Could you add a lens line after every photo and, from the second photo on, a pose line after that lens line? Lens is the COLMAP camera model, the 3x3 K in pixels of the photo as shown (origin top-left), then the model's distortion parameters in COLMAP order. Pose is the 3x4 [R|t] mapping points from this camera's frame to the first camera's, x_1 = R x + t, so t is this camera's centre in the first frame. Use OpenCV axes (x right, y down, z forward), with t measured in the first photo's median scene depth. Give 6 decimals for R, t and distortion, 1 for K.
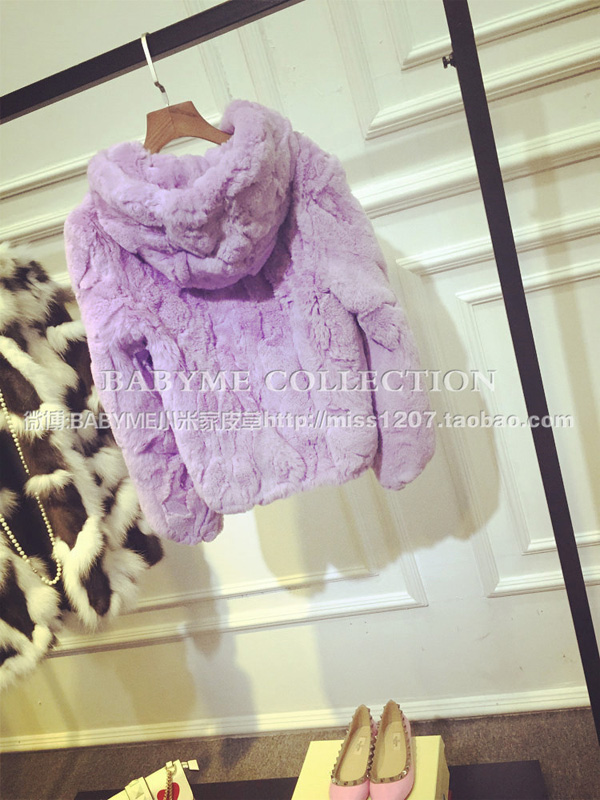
lens RADIAL K [[691.9, 0, 298.4], [0, 691.9, 401.8], [0, 0, 1]] dist [0.048473, -0.069175]
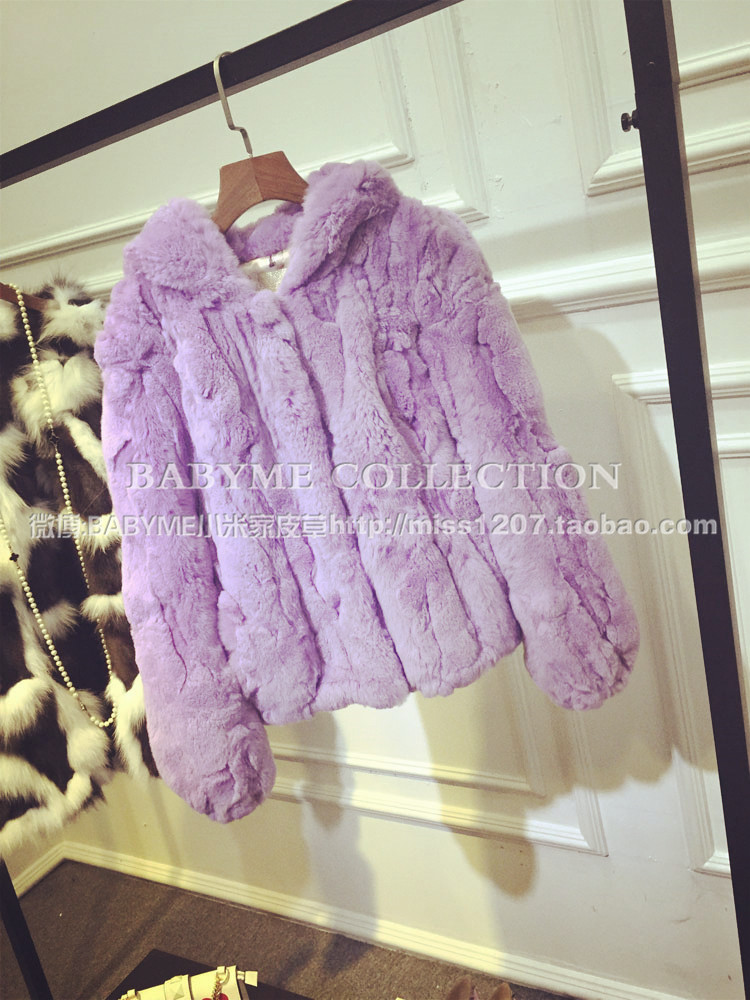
lens RADIAL K [[864.9, 0, 387.1], [0, 864.9, 501.9], [0, 0, 1]] dist [0.048473, -0.069175]
pose [[0.953743, 0.158854, -0.255224, 0.180355], [-0.143343, 0.986564, 0.078391, -0.124345], [0.264247, -0.038181, 0.963699, 0.120887]]
